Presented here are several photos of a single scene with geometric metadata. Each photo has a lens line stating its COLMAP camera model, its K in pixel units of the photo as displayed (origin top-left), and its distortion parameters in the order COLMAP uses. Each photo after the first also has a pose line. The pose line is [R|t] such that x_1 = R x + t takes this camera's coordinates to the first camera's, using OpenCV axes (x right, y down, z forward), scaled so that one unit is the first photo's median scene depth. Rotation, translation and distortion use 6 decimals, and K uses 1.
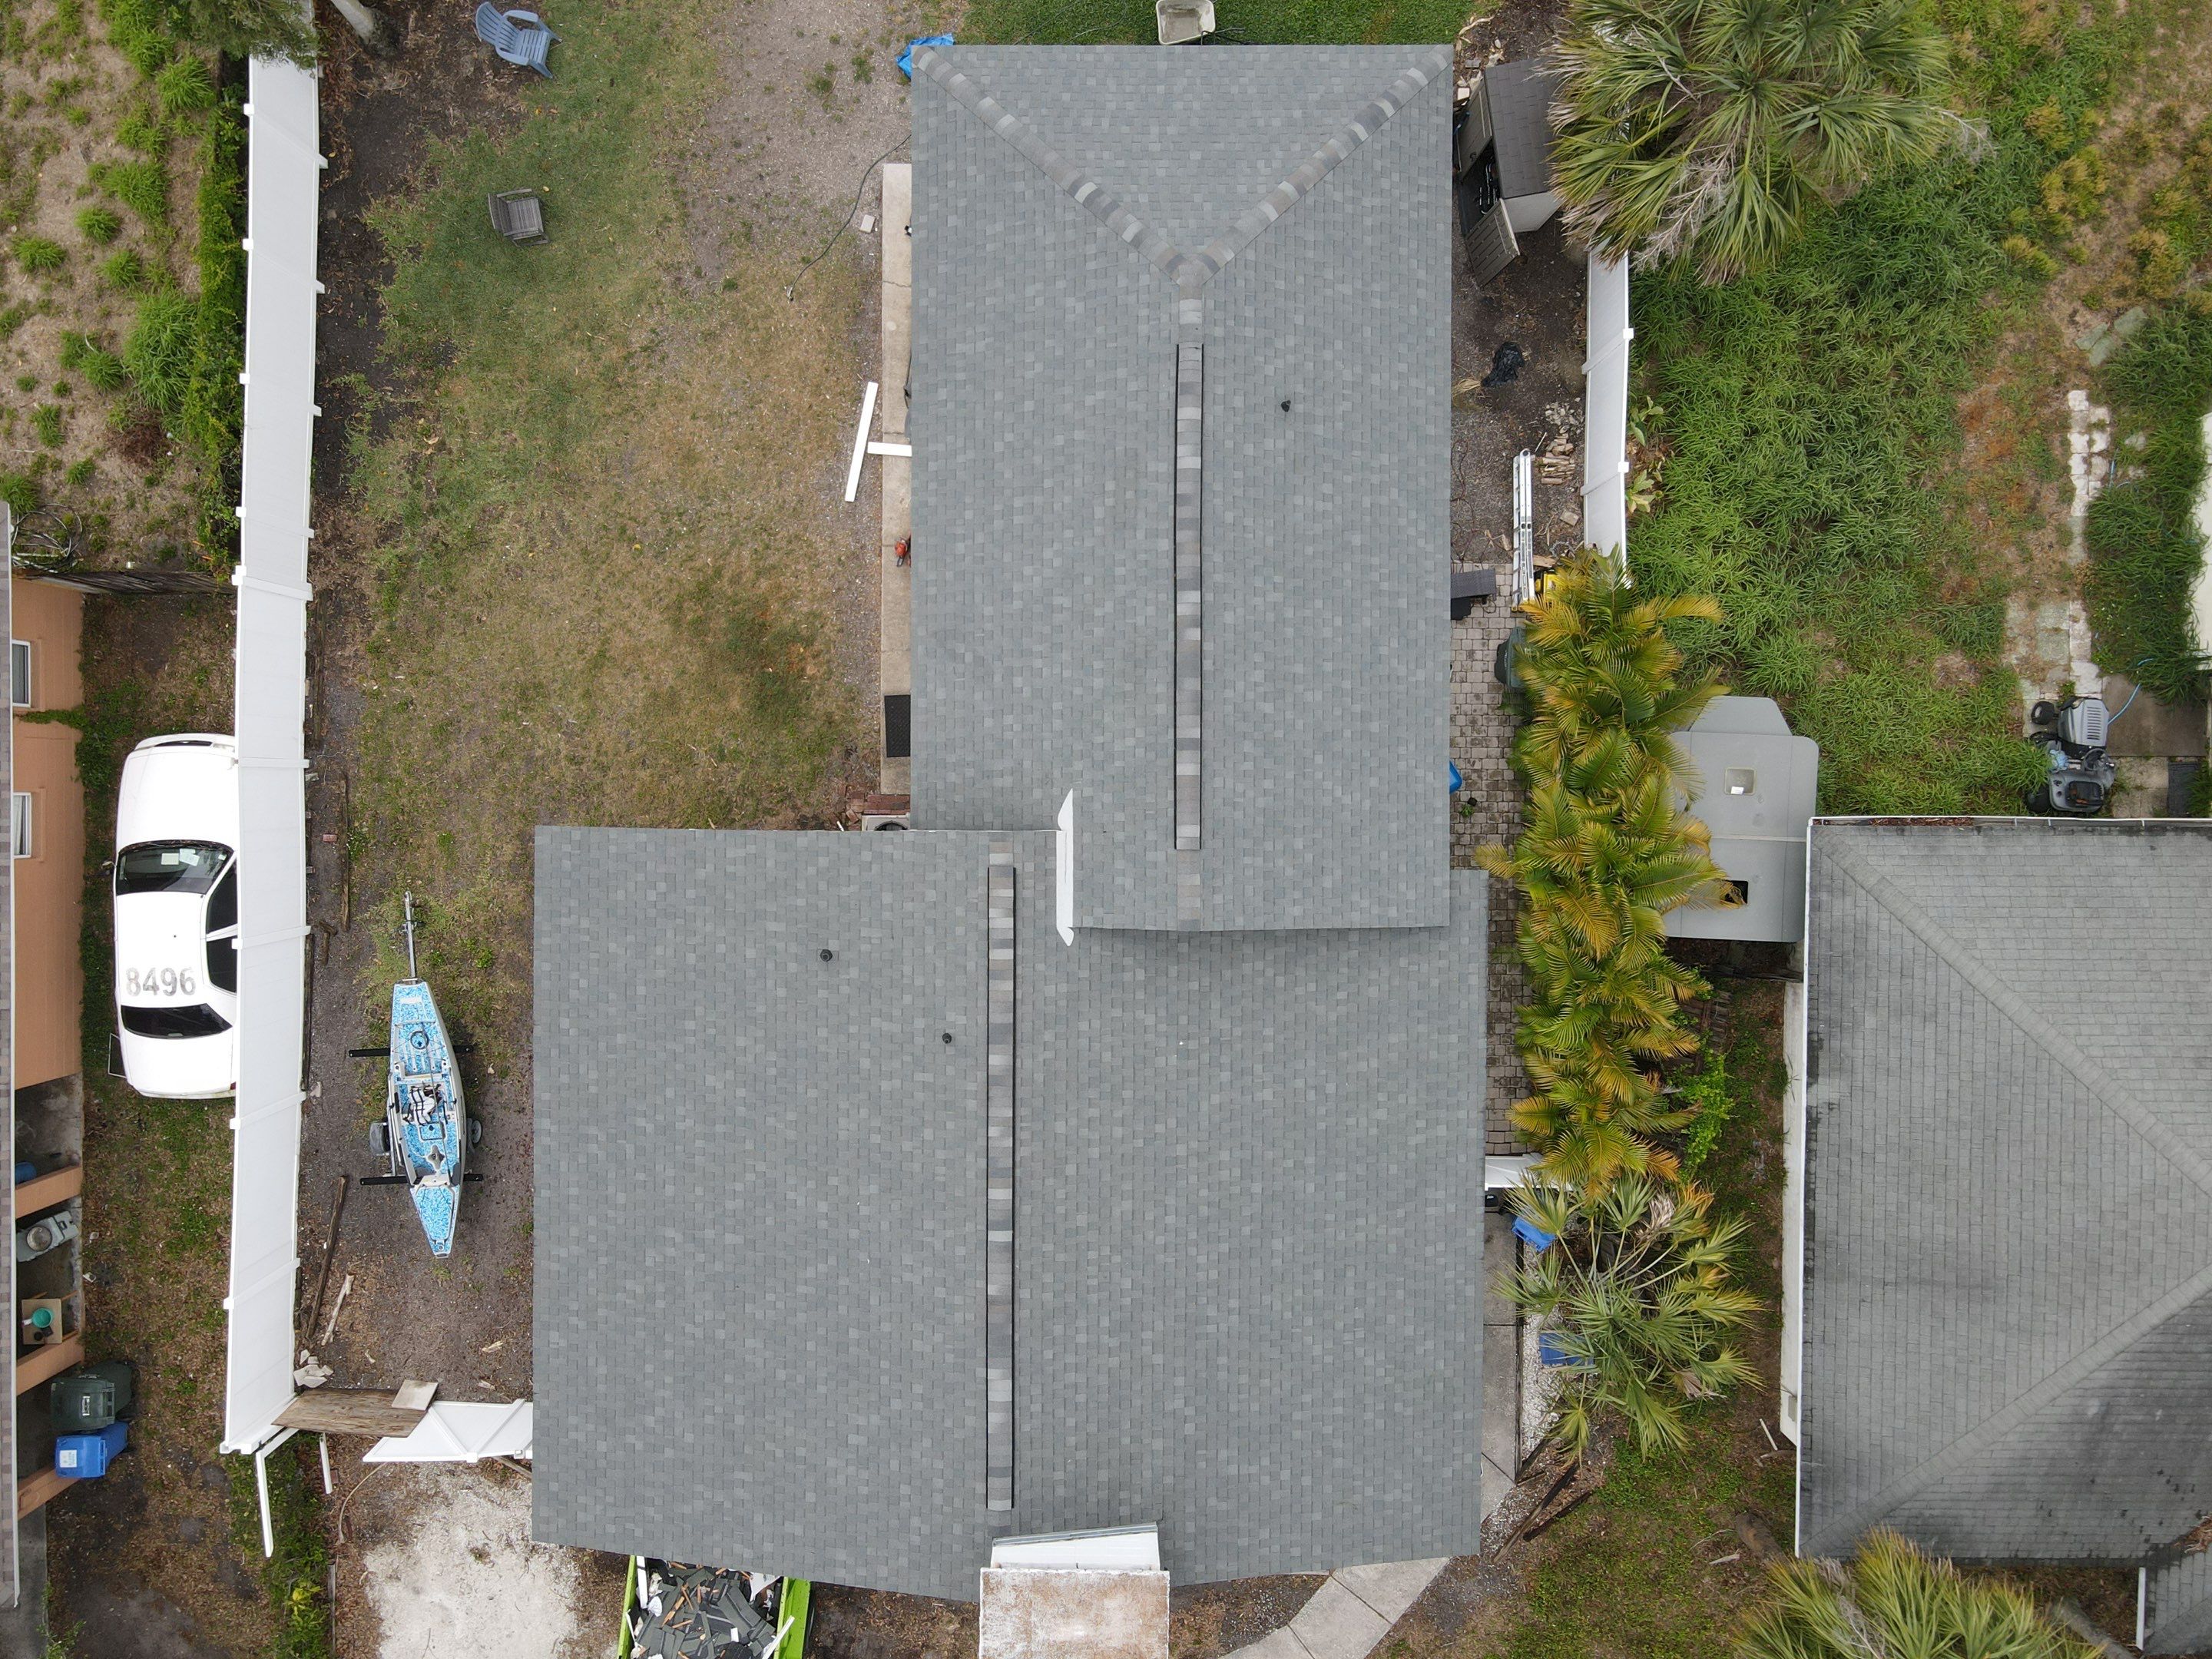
lens RADIAL K [[1628.1, 0, 1076.3], [0, 1628.1, 823.5], [0, 0, 1]] dist [0.001726, 0.013415]
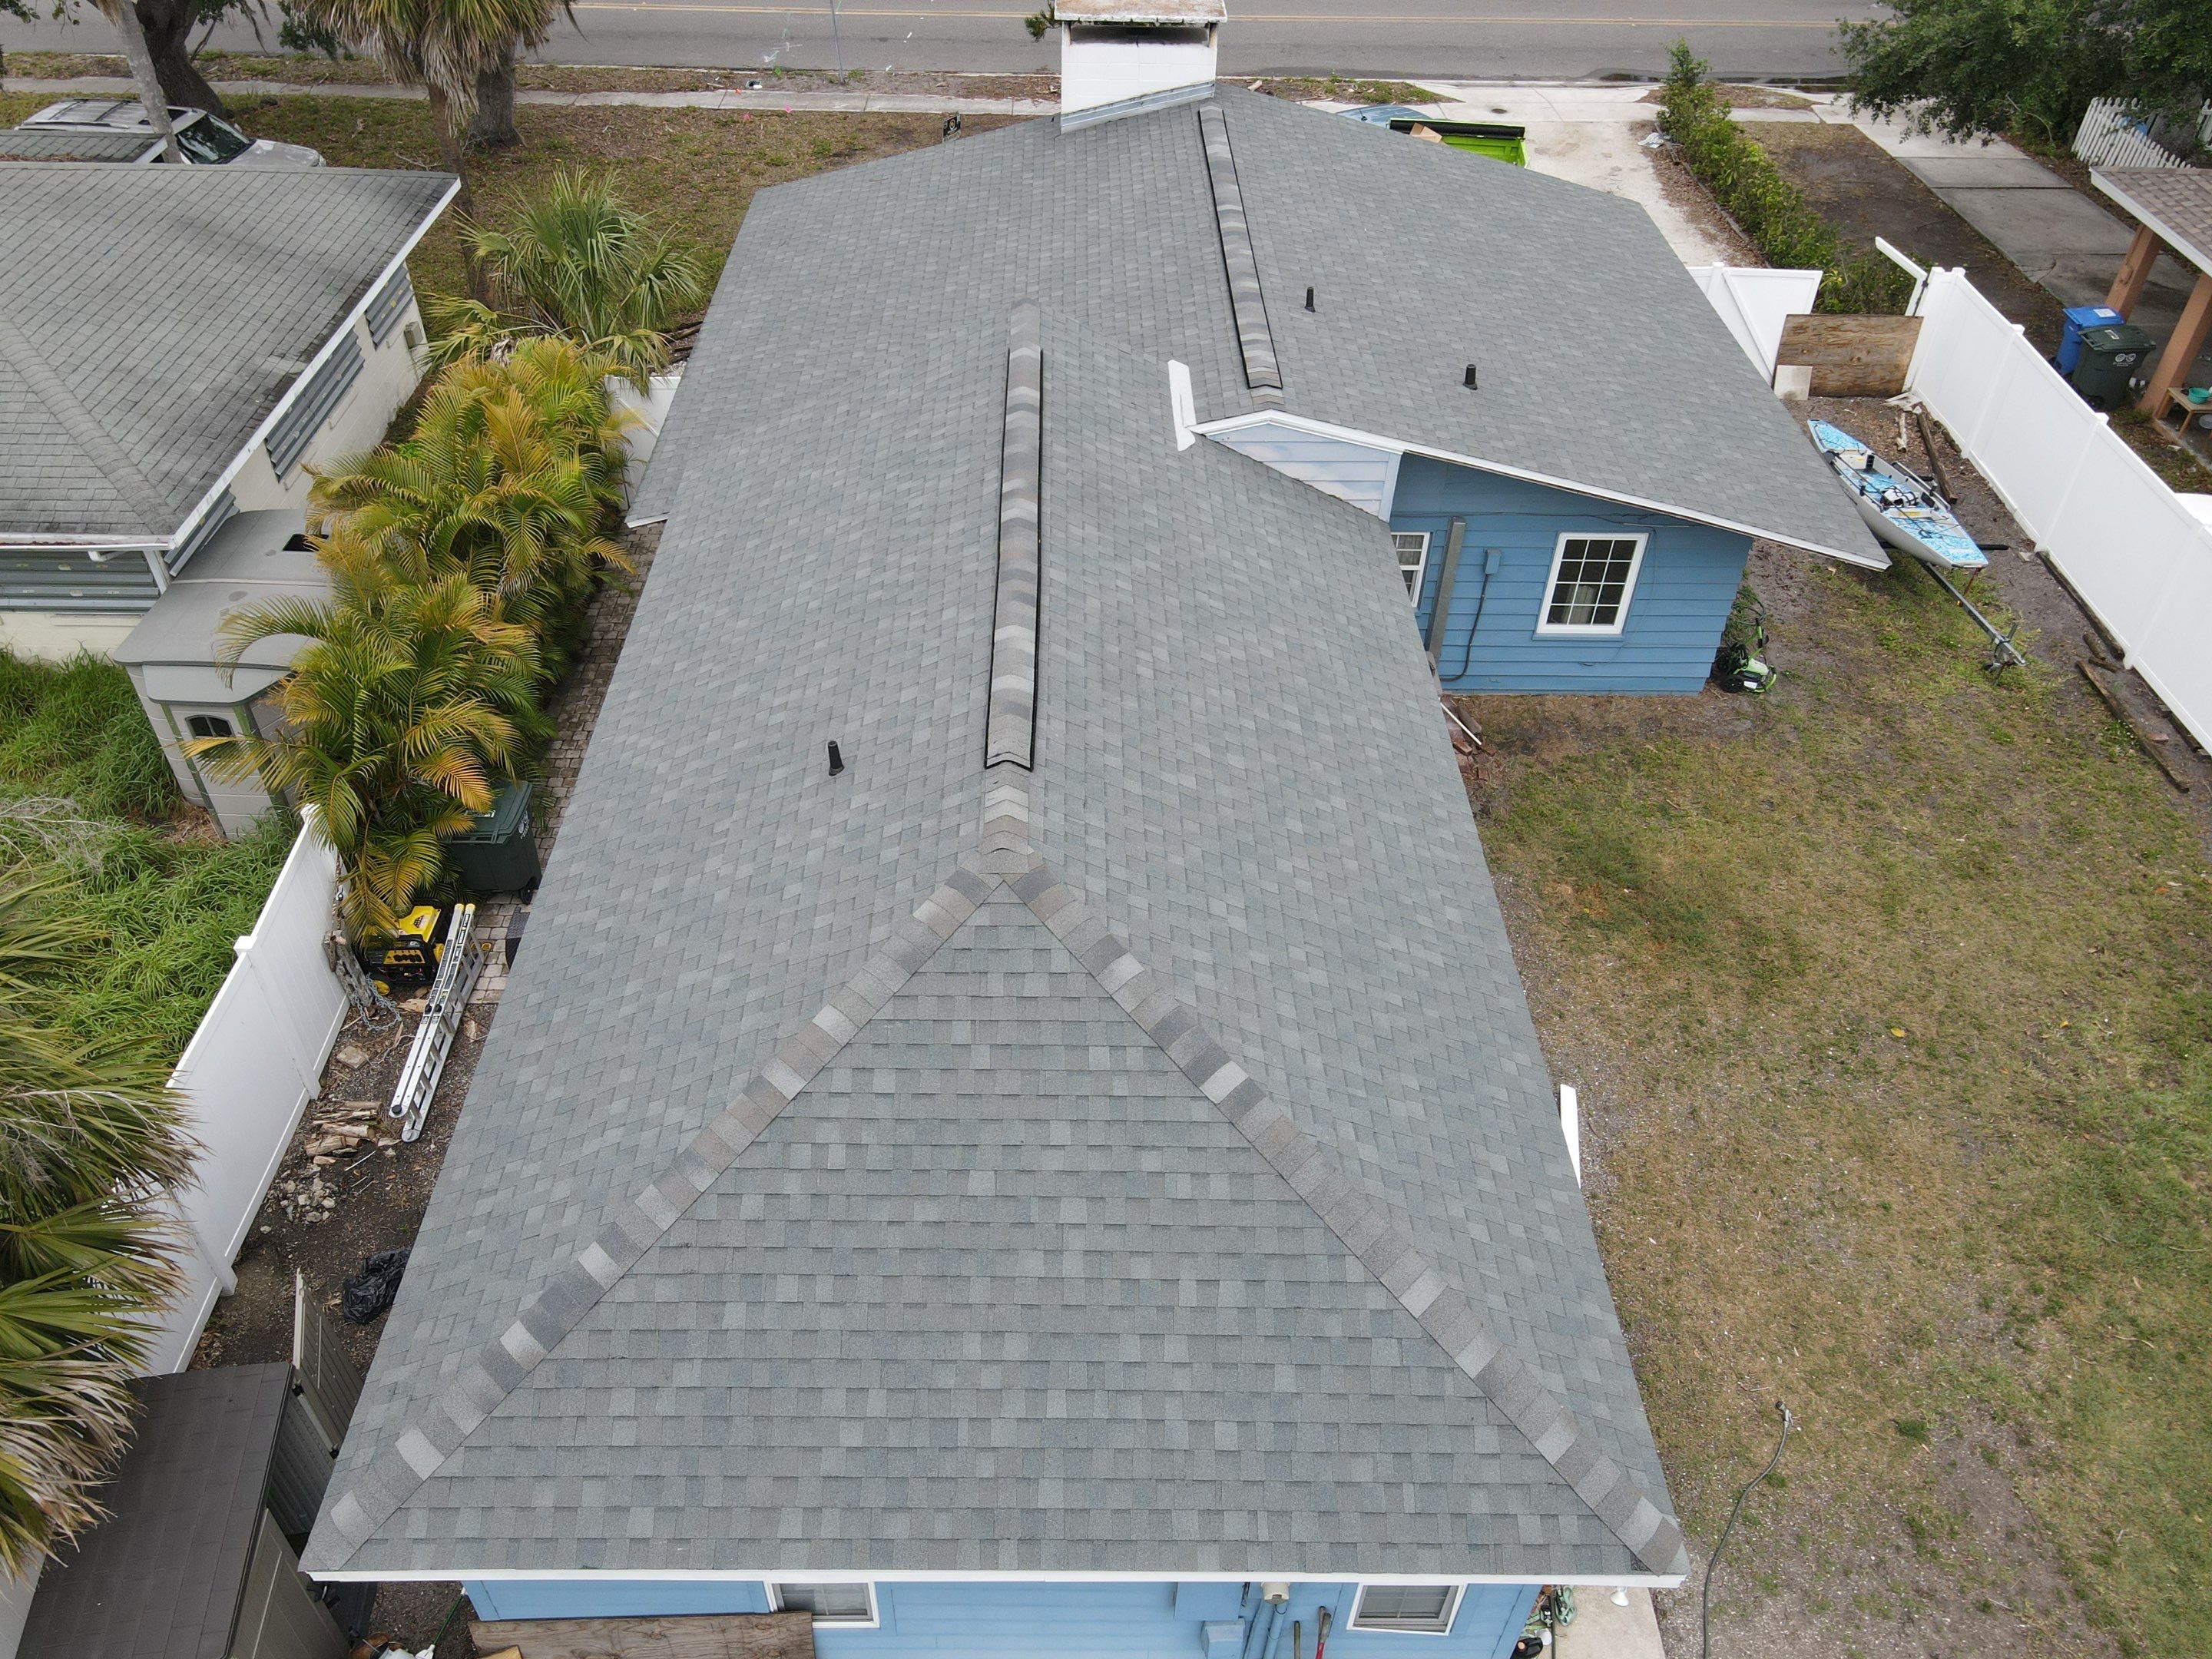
lens RADIAL K [[1628.1, 0, 1082.4], [0, 1628.1, 814.6], [0, 0, 1]] dist [0.001726, 0.013415]
pose [[-0.999934, 0.006409, -0.009582, 0.045977], [-0.011406, -0.670742, 0.741603, -0.630756], [-0.001674, 0.741663, 0.670770, 0.590780]]
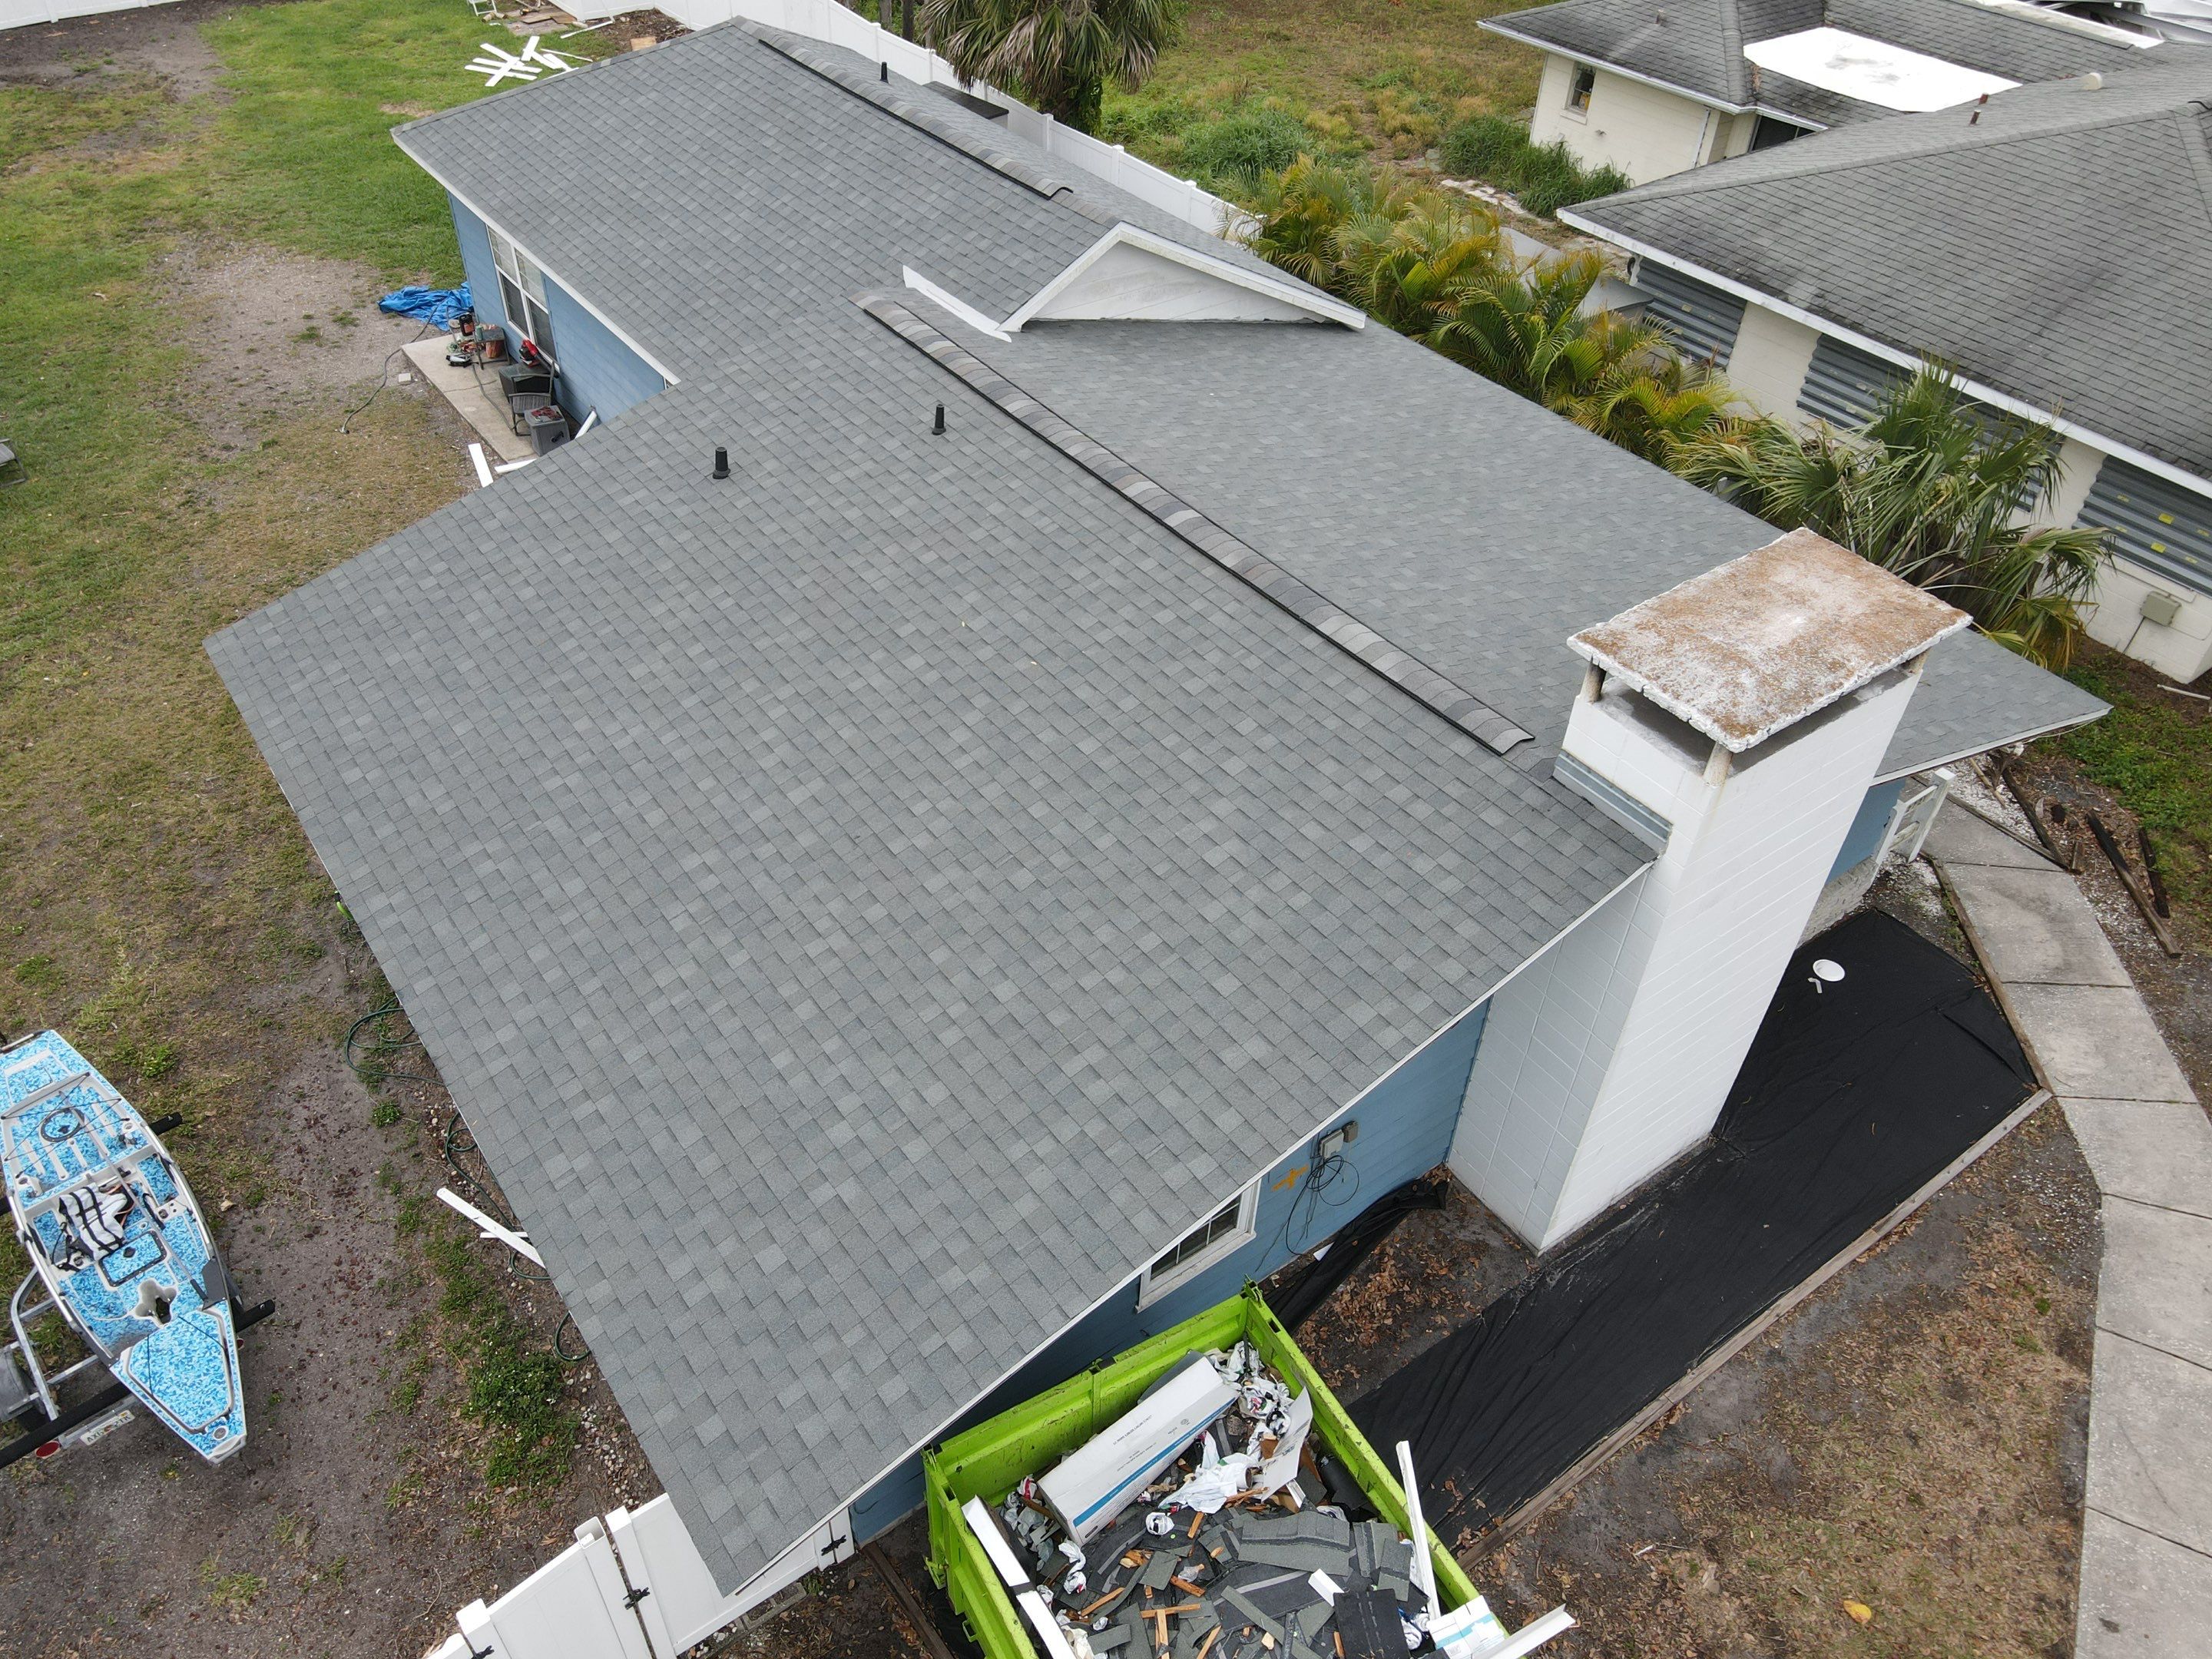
lens RADIAL K [[1628.1, 0, 1083.9], [0, 1628.1, 824.0], [0, 0, 1]] dist [0.001726, 0.013415]
pose [[0.805310, -0.365568, 0.466729, -0.380948], [0.592330, 0.529219, -0.607513, 0.623987], [-0.024915, 0.765695, 0.642722, 0.649677]]
